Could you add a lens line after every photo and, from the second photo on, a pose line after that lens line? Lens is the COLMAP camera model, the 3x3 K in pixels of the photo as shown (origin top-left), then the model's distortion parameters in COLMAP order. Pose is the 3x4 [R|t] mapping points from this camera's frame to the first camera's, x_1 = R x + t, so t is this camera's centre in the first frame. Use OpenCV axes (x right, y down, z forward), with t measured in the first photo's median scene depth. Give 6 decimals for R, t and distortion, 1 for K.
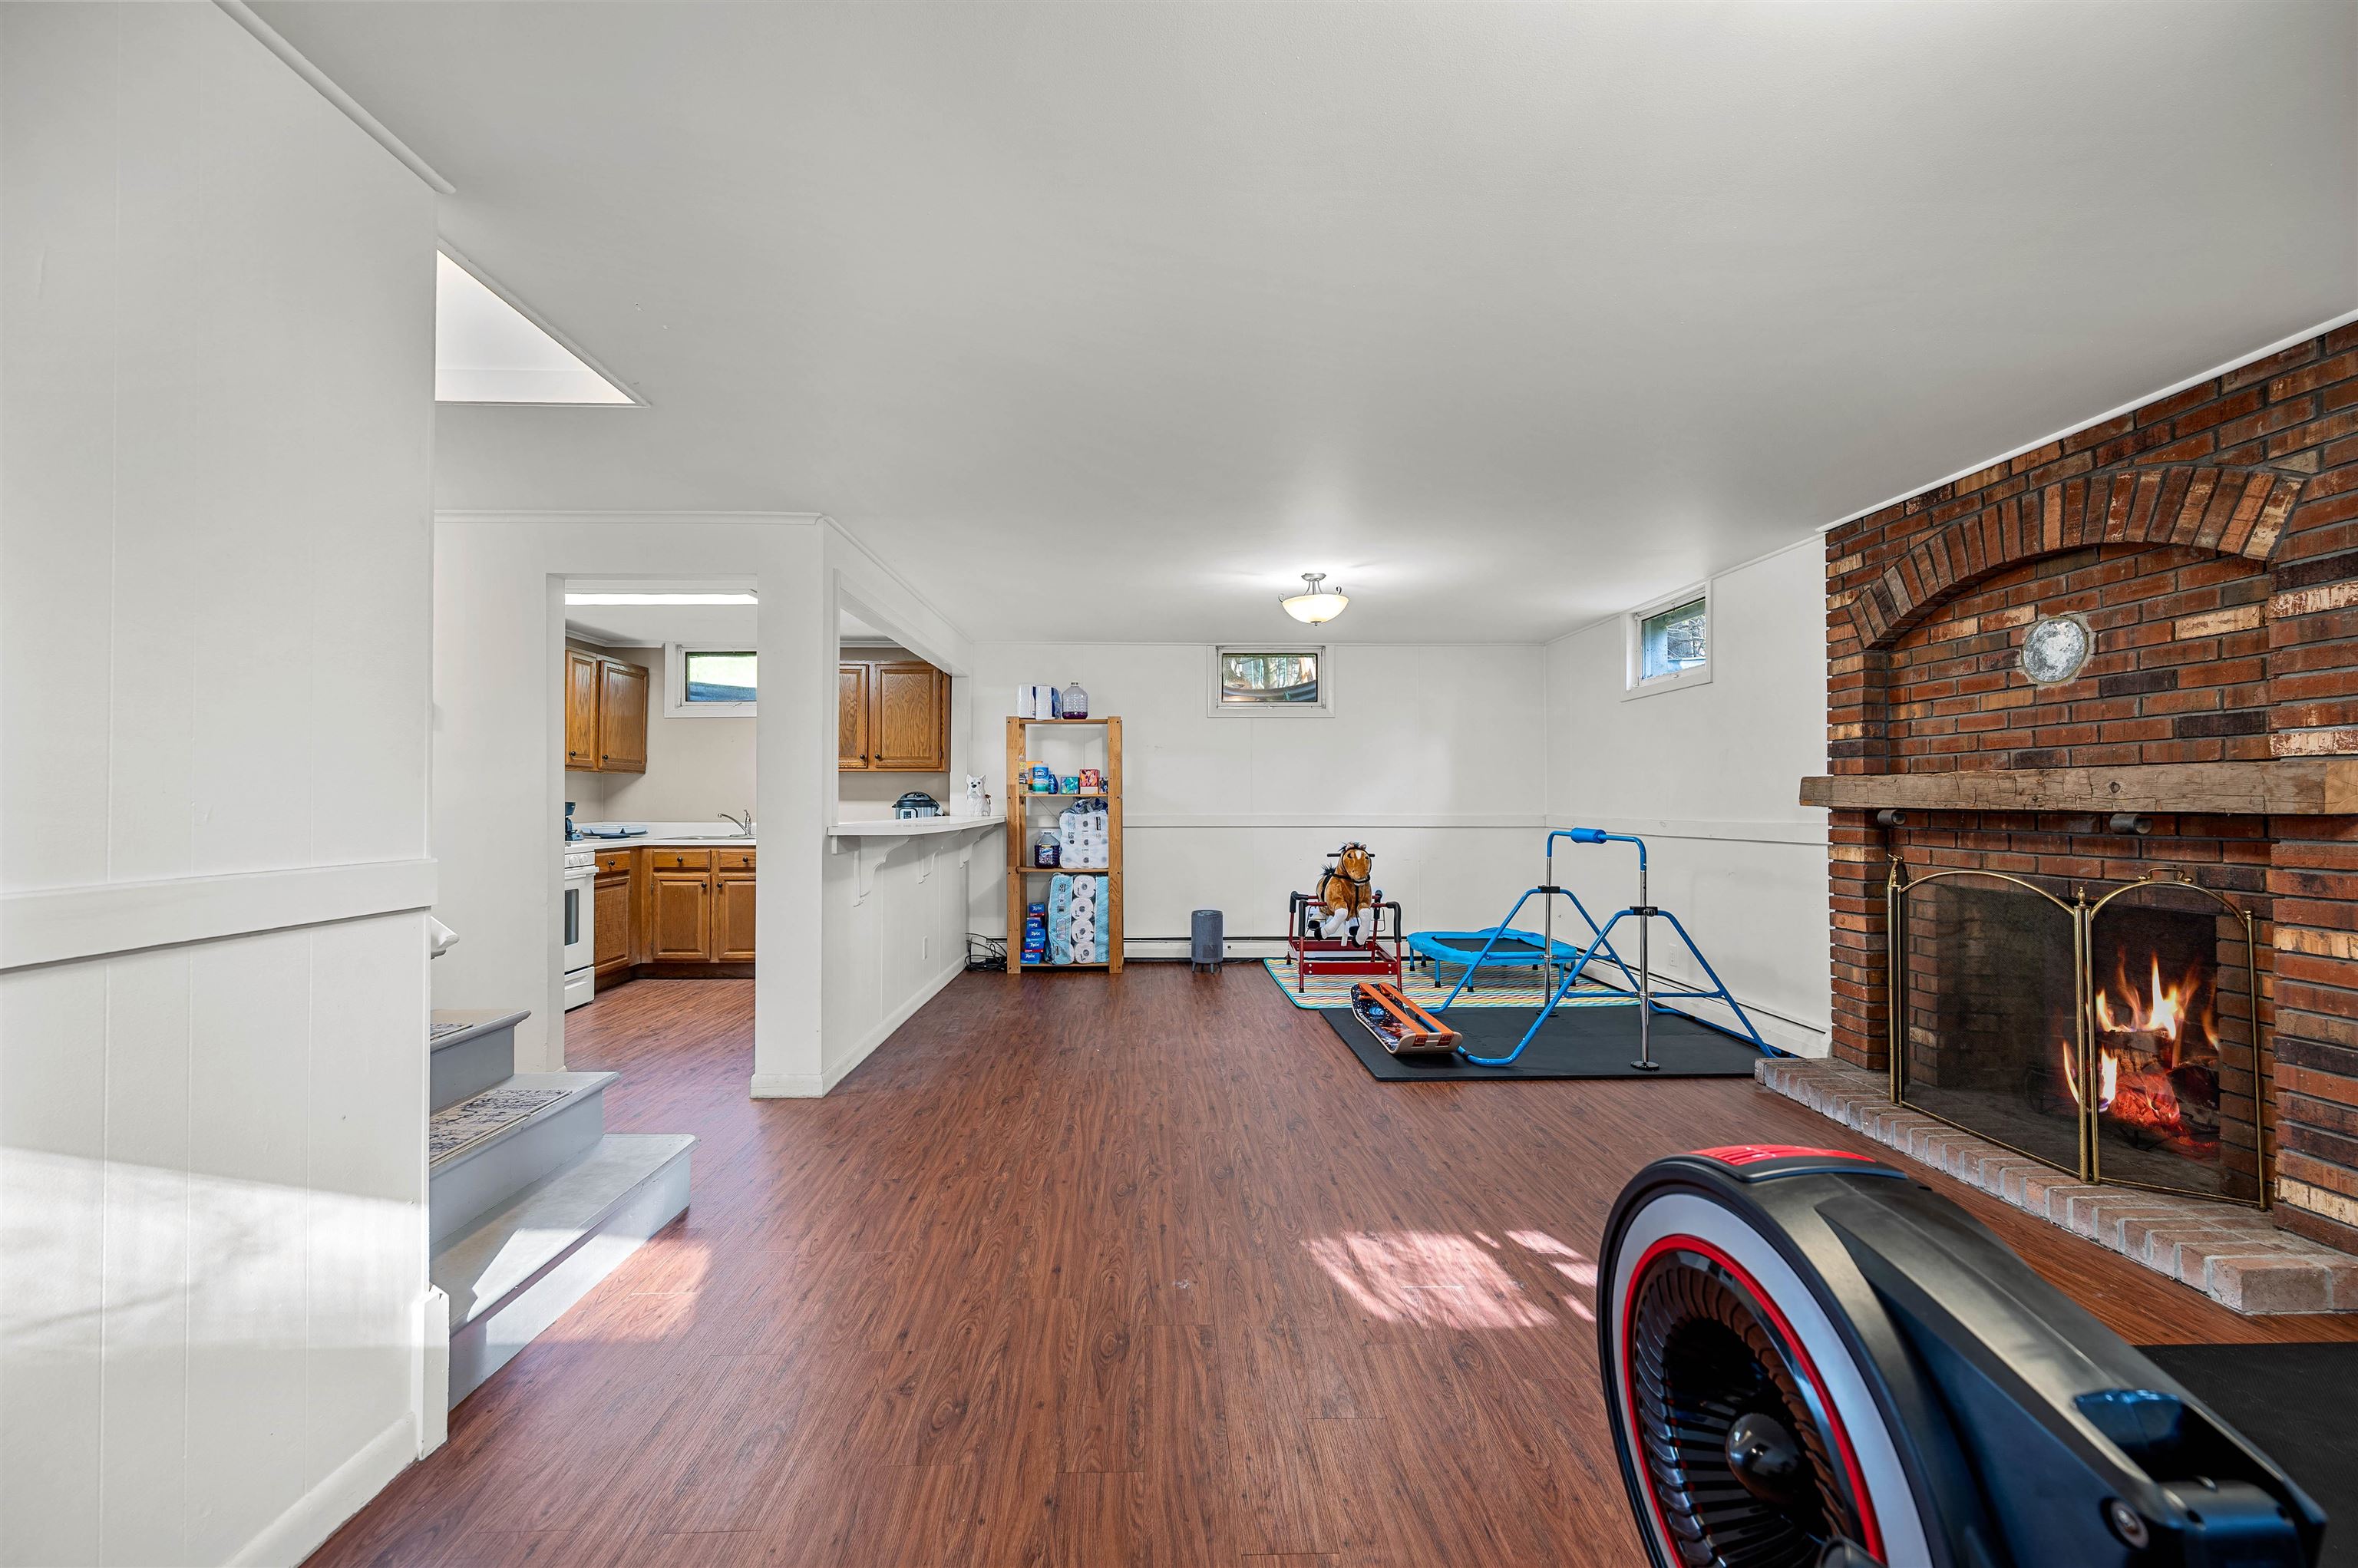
lens RADIAL K [[931.3, 0, 1171.8], [0, 931.3, 787.3], [0, 0, 1]] dist [0.000456, -0.000017]
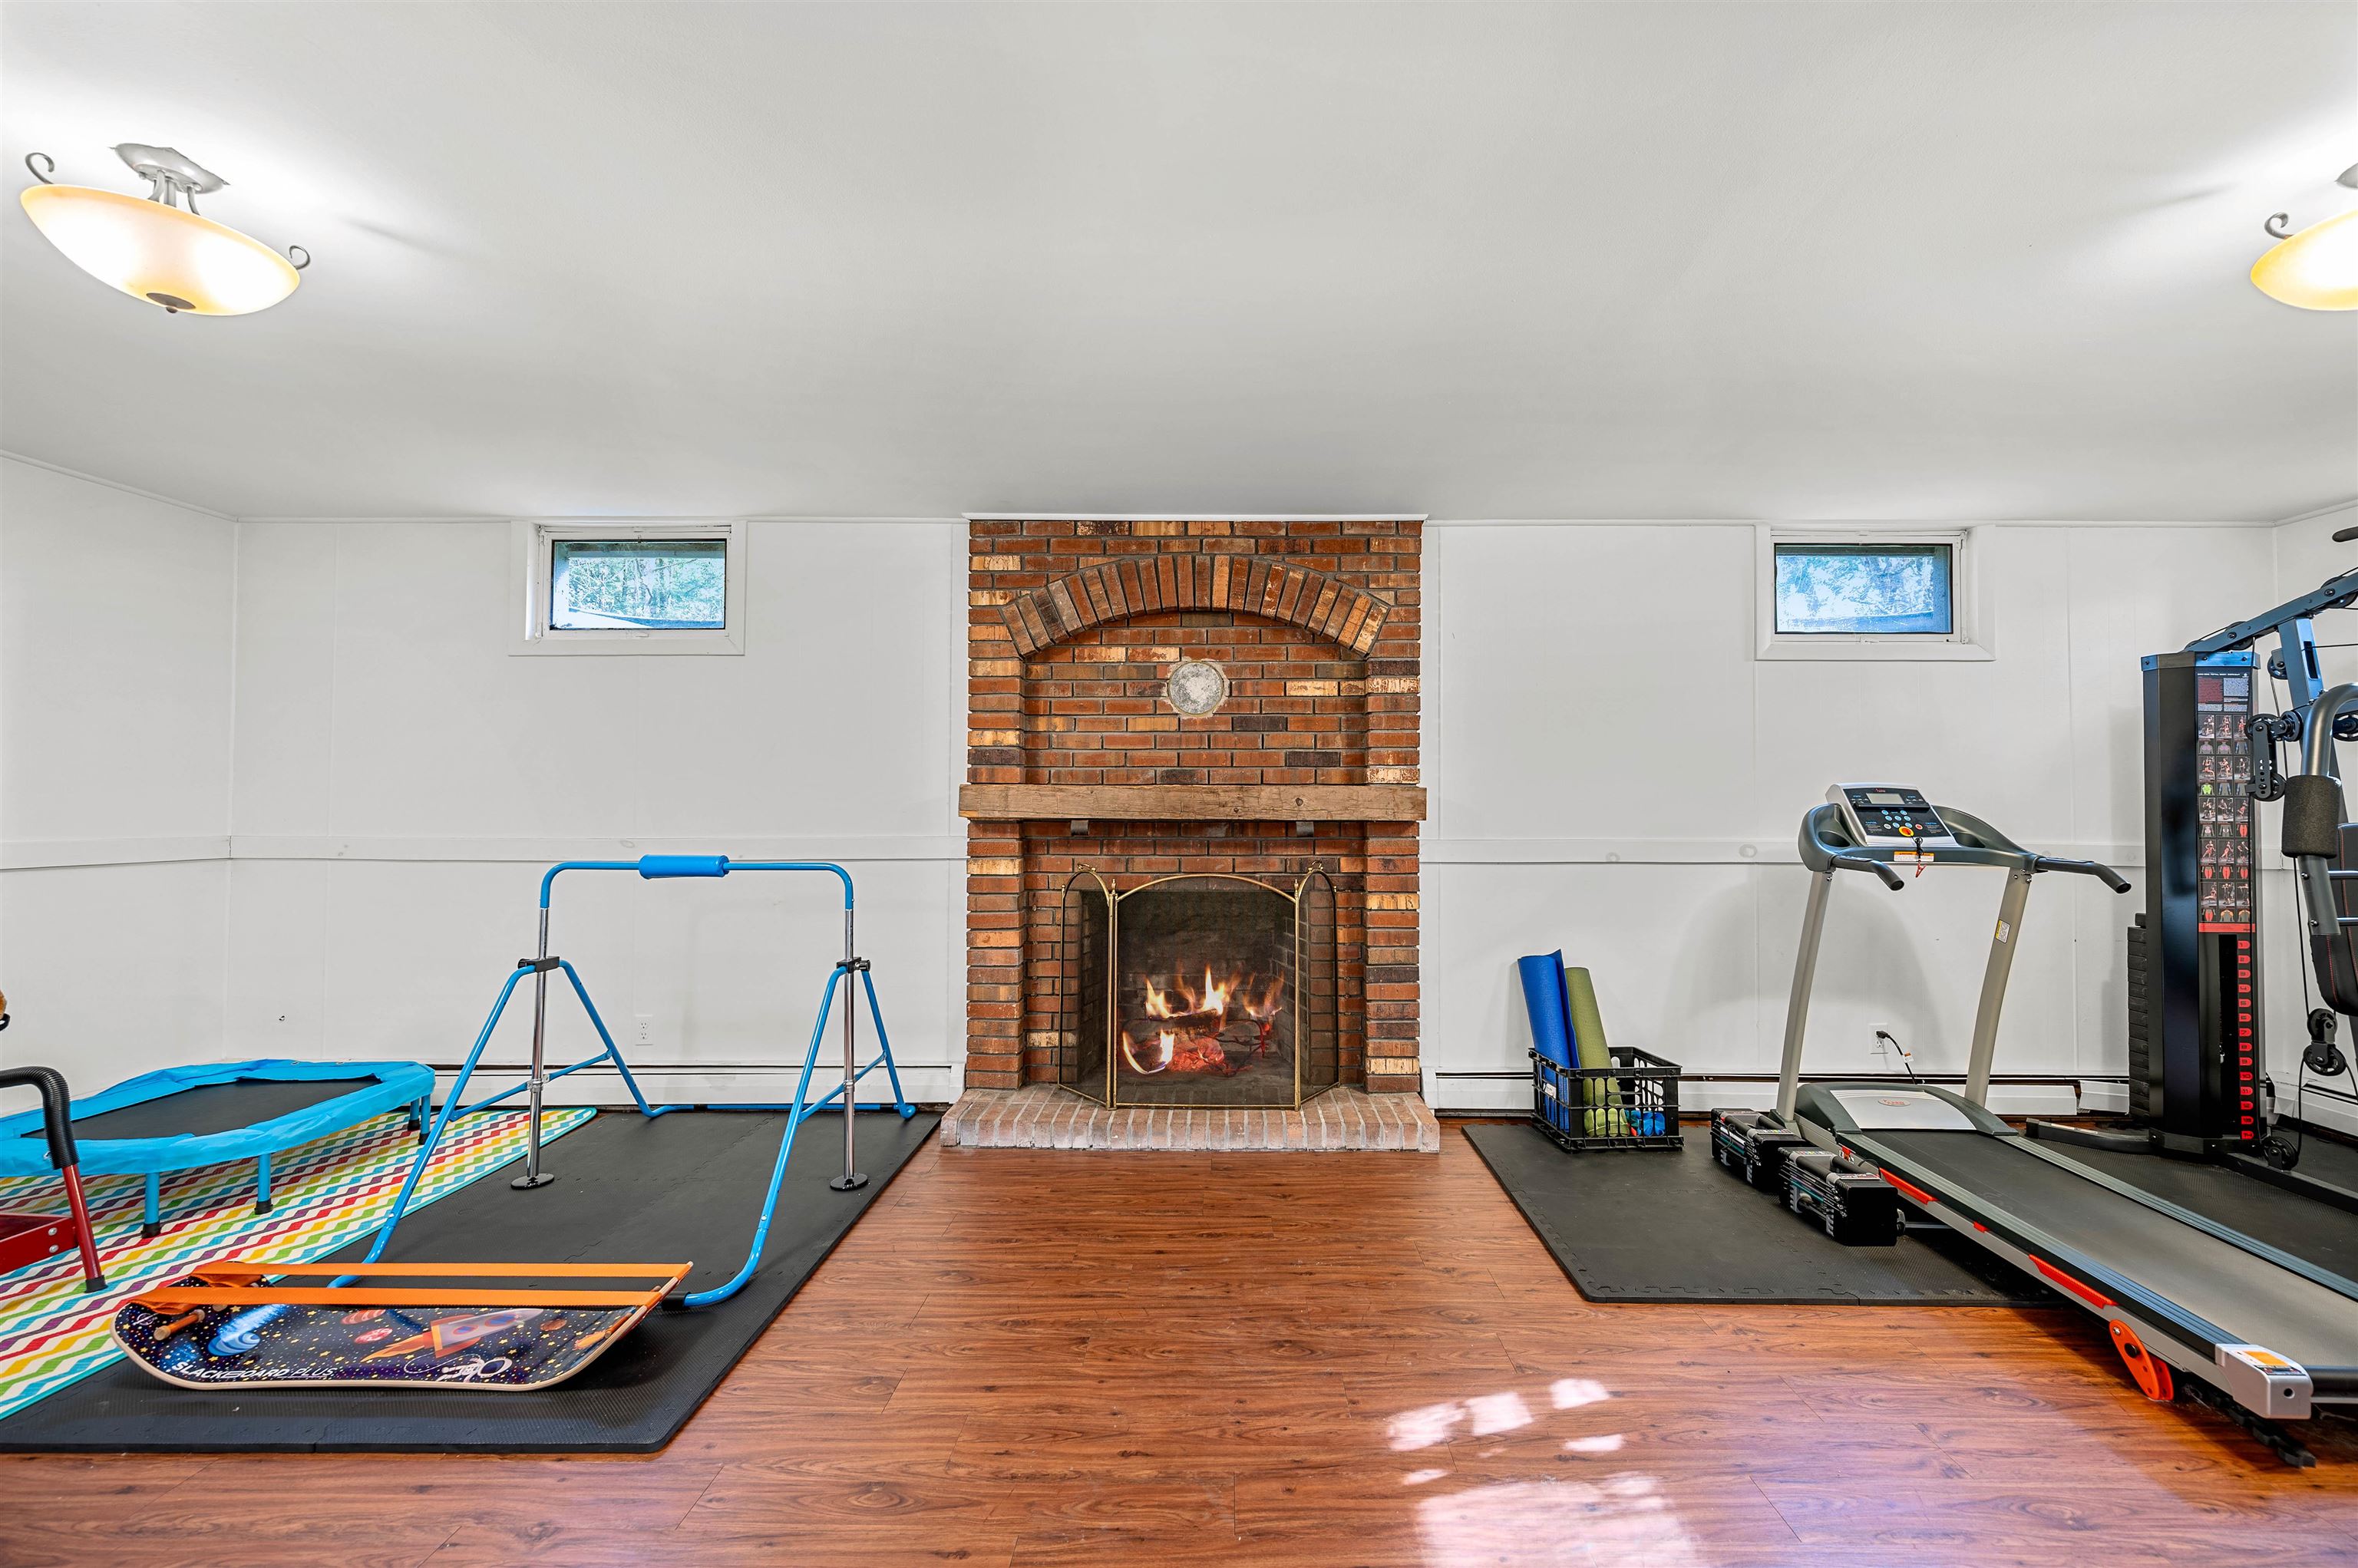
lens RADIAL K [[960.6, 0, 1179.0], [0, 960.6, 784.0], [0, 0, 1]] dist [0.001969, 0.000106]
pose [[0.027368, 0.023409, 0.999351, -0.299919], [-0.016589, 0.999599, -0.022961, 0.007579], [-0.999488, -0.015950, 0.027745, 0.956507]]
